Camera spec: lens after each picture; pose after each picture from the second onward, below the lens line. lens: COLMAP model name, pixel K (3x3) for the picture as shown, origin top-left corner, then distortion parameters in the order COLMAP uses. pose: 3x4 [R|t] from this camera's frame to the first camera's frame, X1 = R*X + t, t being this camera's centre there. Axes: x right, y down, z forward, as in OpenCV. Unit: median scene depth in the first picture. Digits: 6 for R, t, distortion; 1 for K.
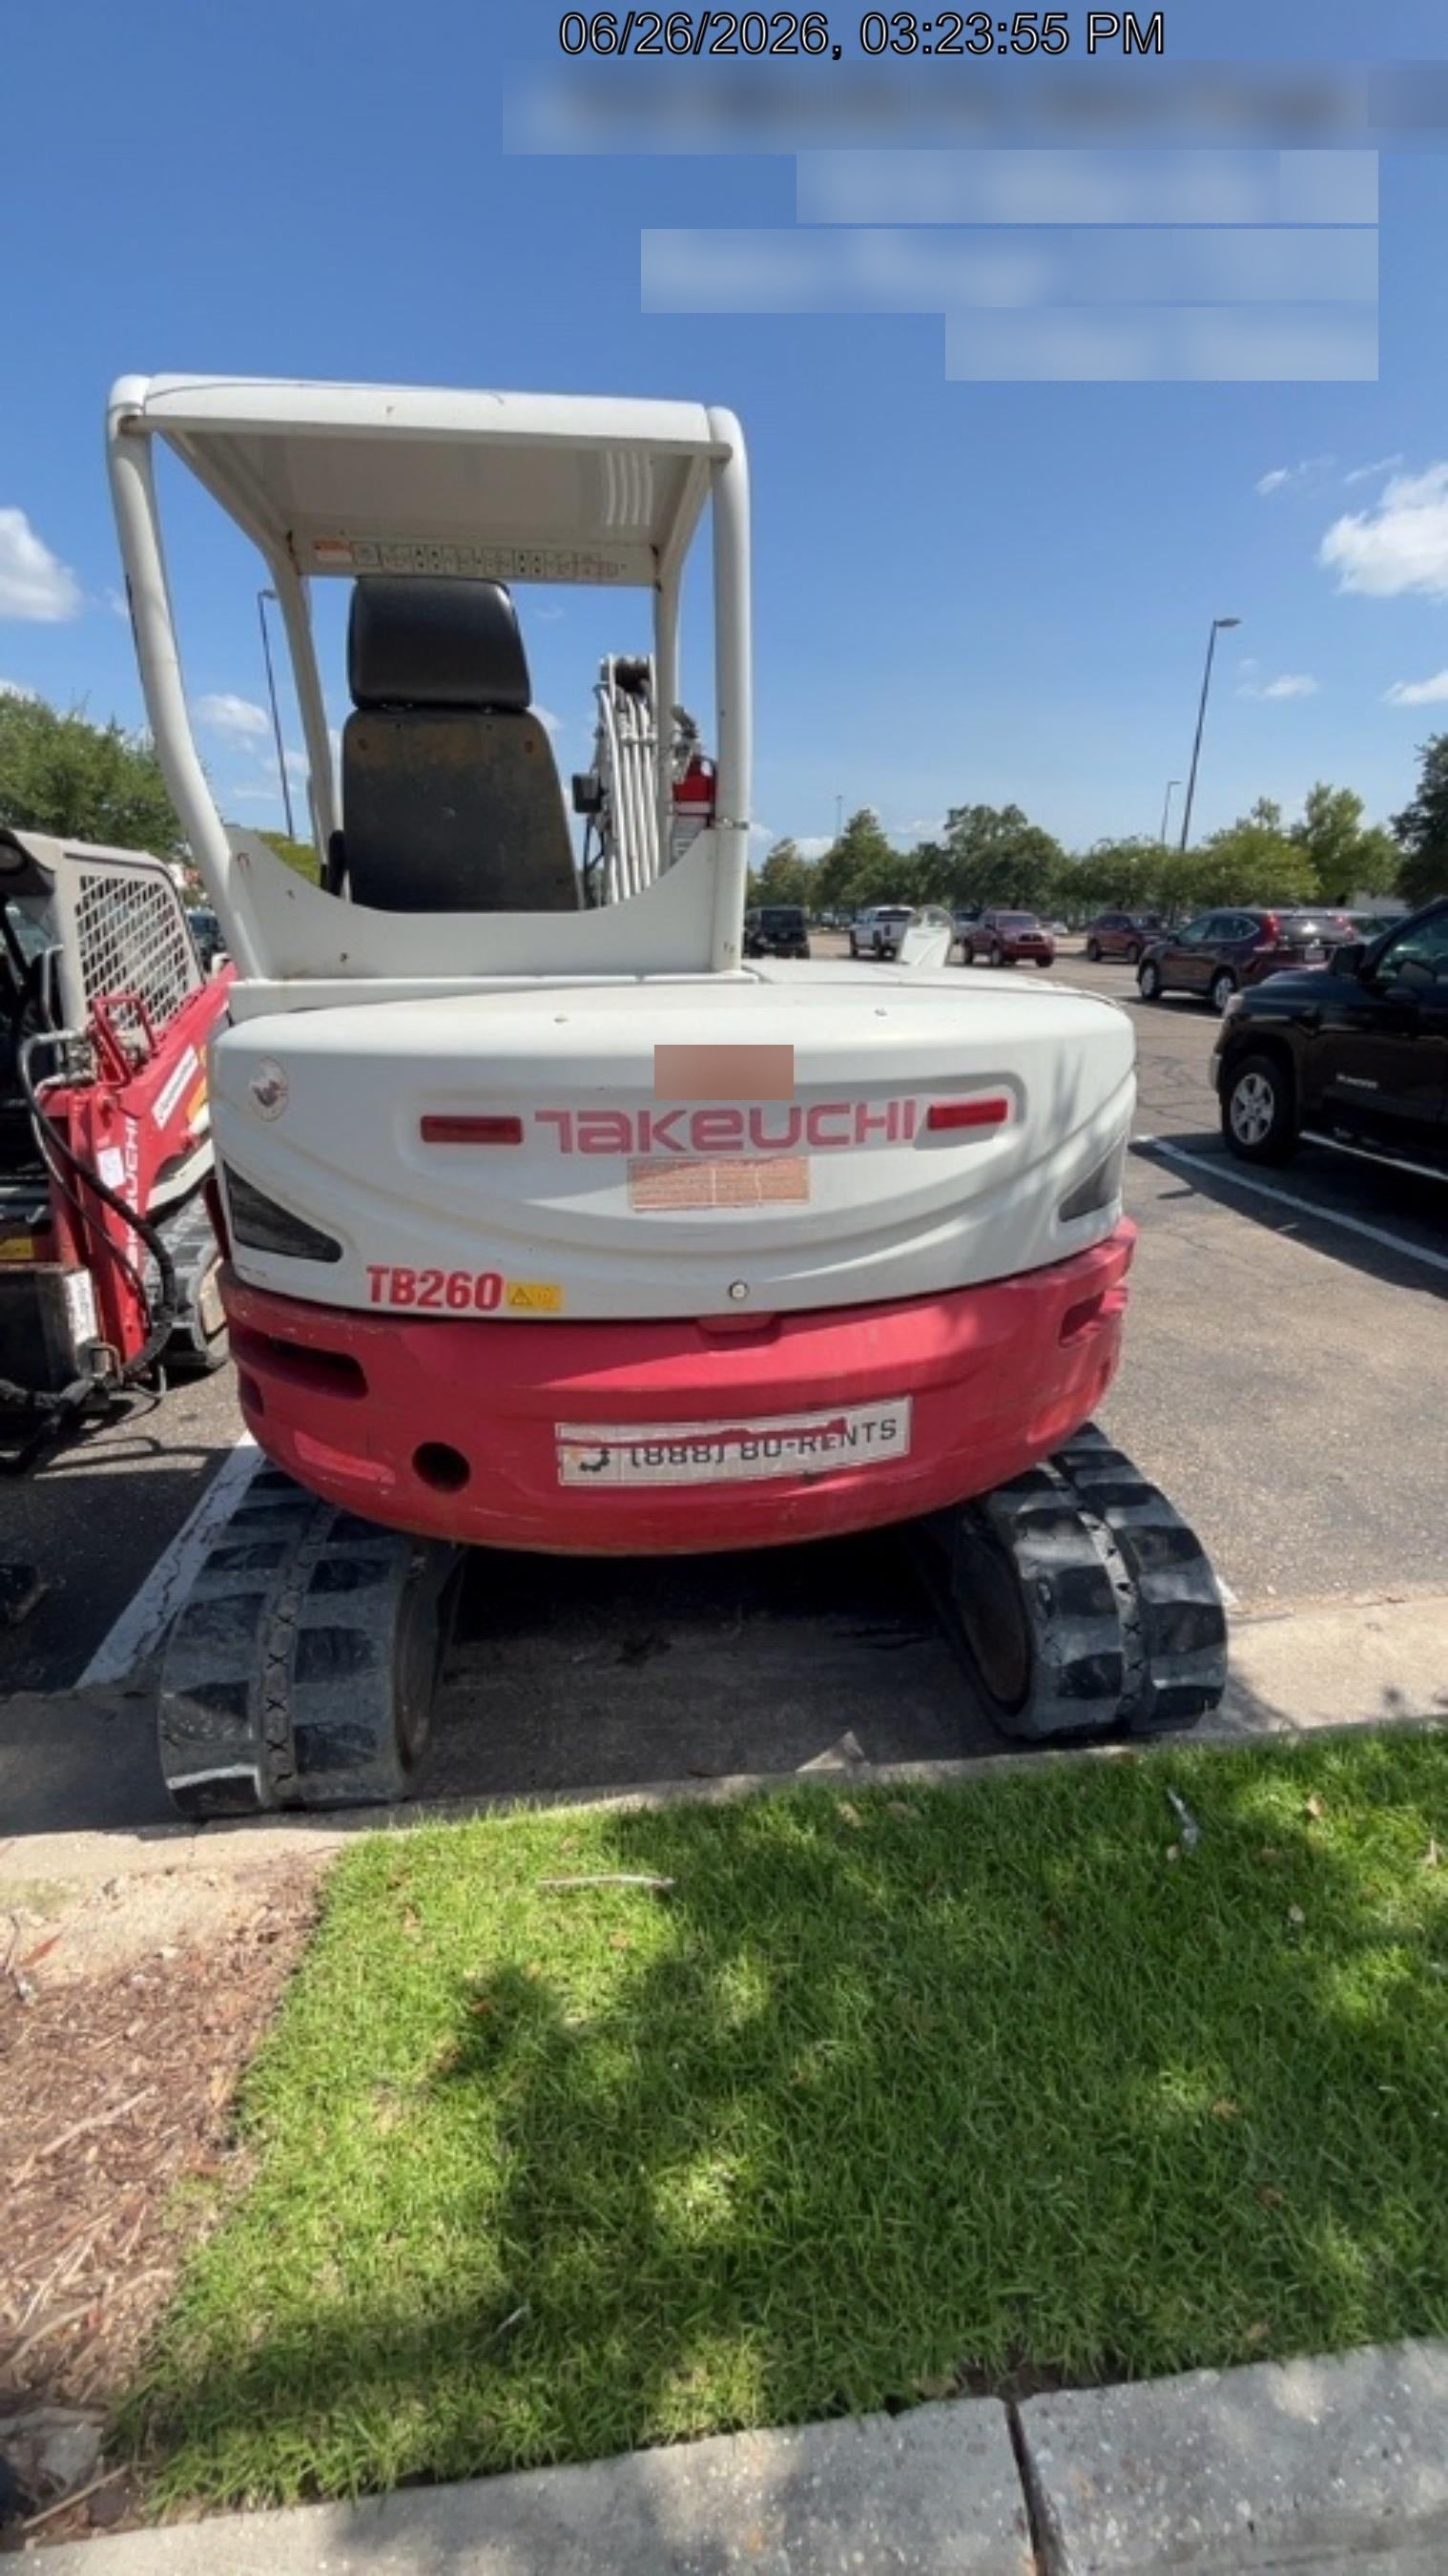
lens RADIAL K [[999.7, 0, 738.3], [0, 999.7, 1278.7], [0, 0, 1]] dist [-0.001928, 0.000097]
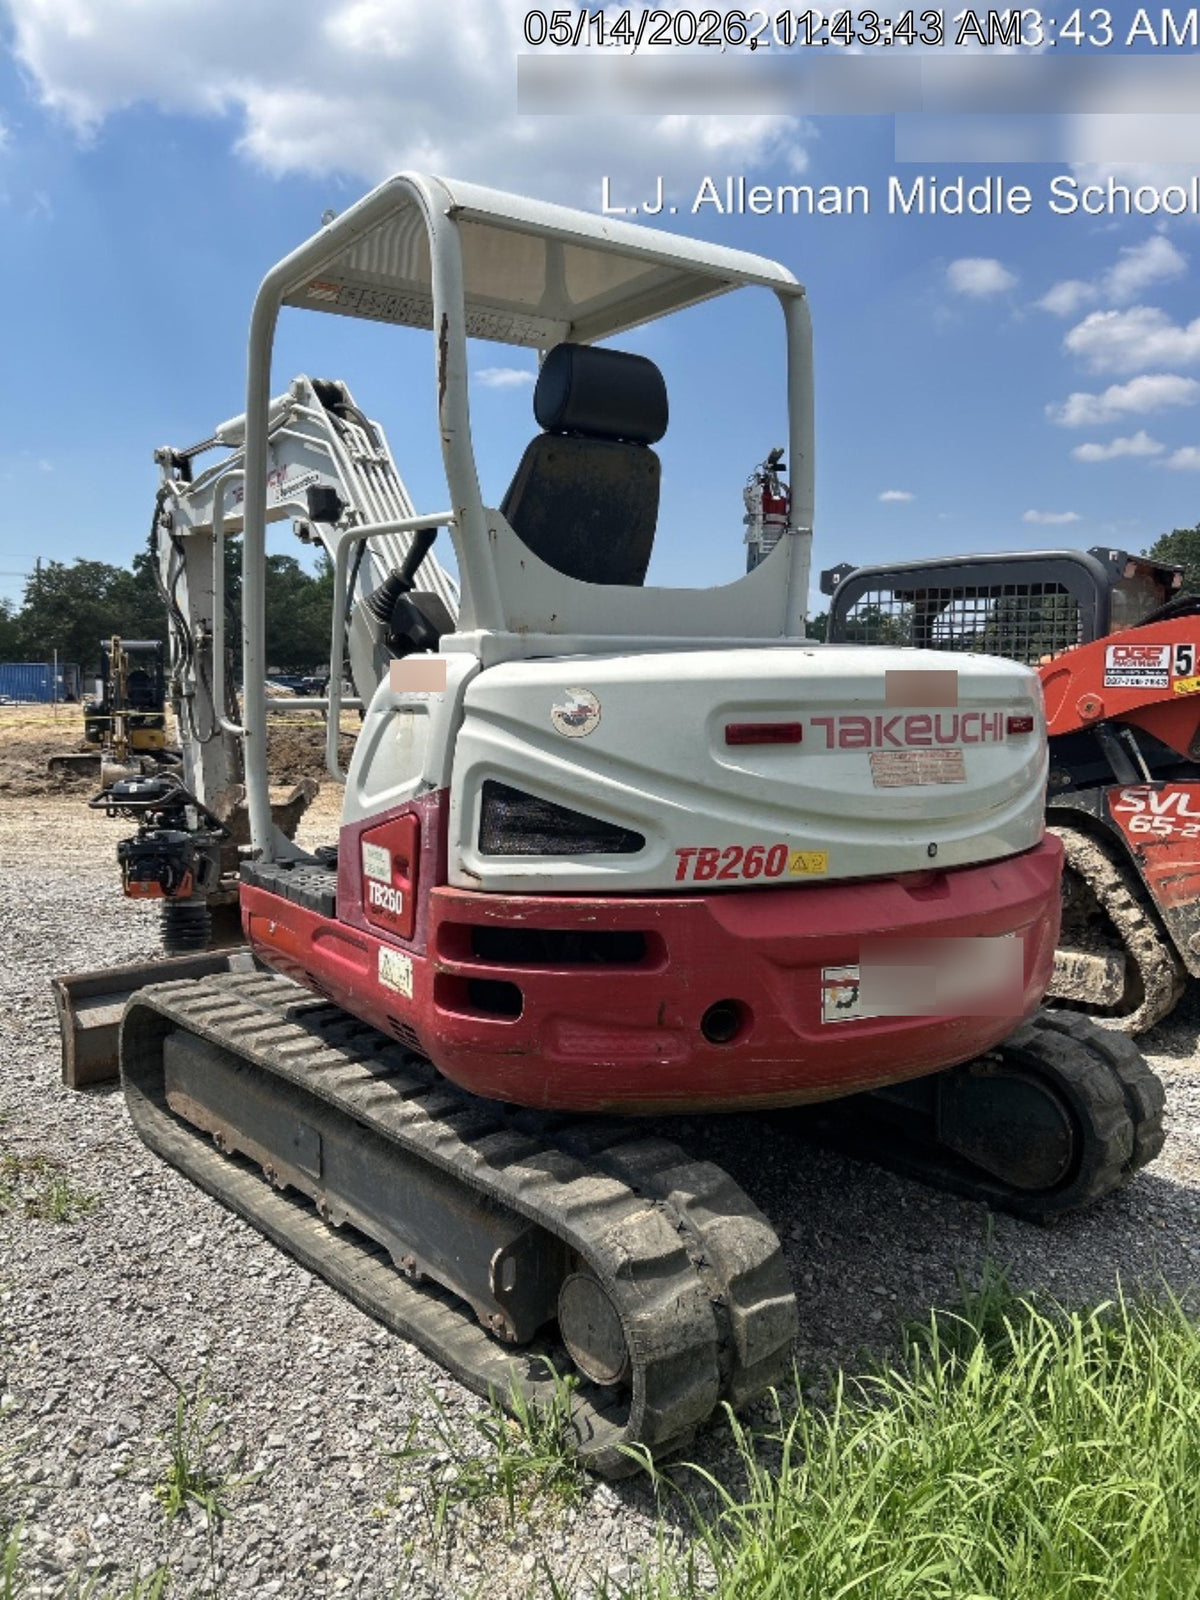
lens RADIAL K [[1245.8, 0, 594.4], [0, 1245.8, 794.7], [0, 0, 1]] dist [0.083086, 0.001605]
pose [[0.906760, -0.038224, 0.419912, -1.067312], [0.141397, 0.965783, -0.217419, 0.231939], [-0.397233, 0.256521, 0.881137, -0.302625]]
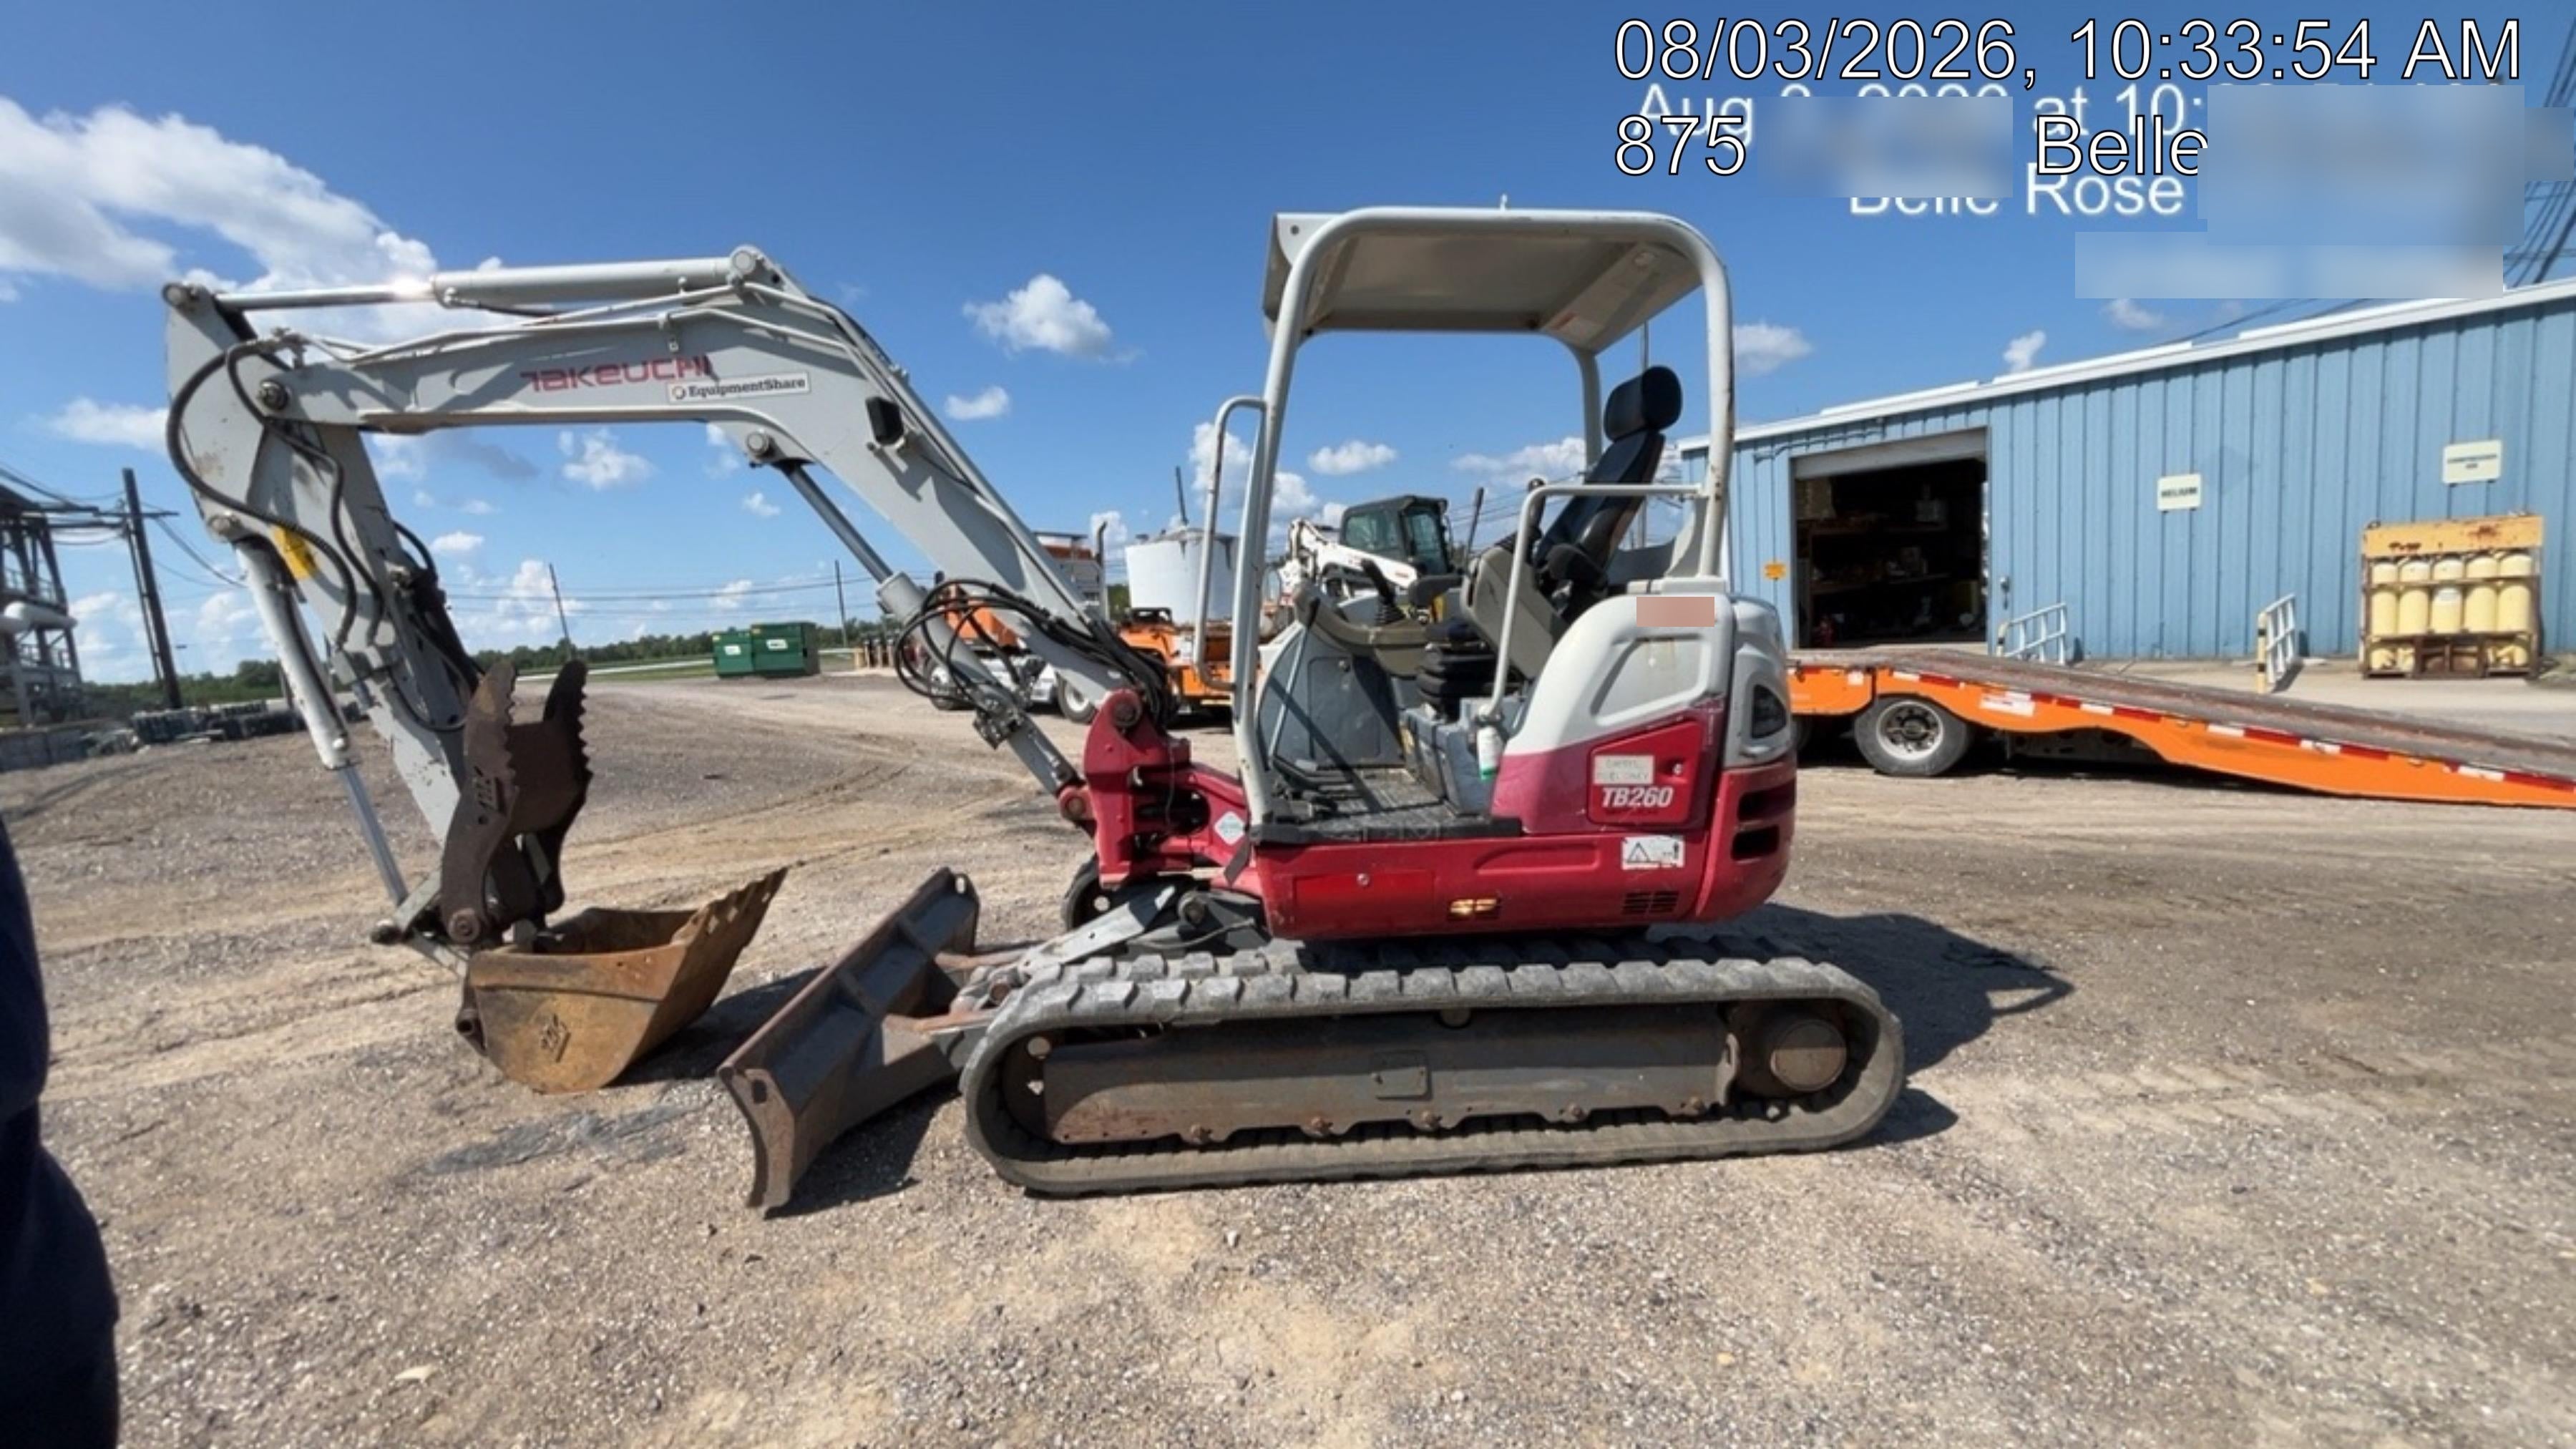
lens RADIAL K [[999.8, 0, 1287.9], [0, 999.8, 715.4], [0, 0, 1]] dist [-0.001928, 0.000097]
pose [[0.072914, -0.092827, 0.993009, -2.261466], [0.362692, 0.929956, 0.060302, -0.463893], [-0.929052, 0.355760, 0.101474, 1.641225]]
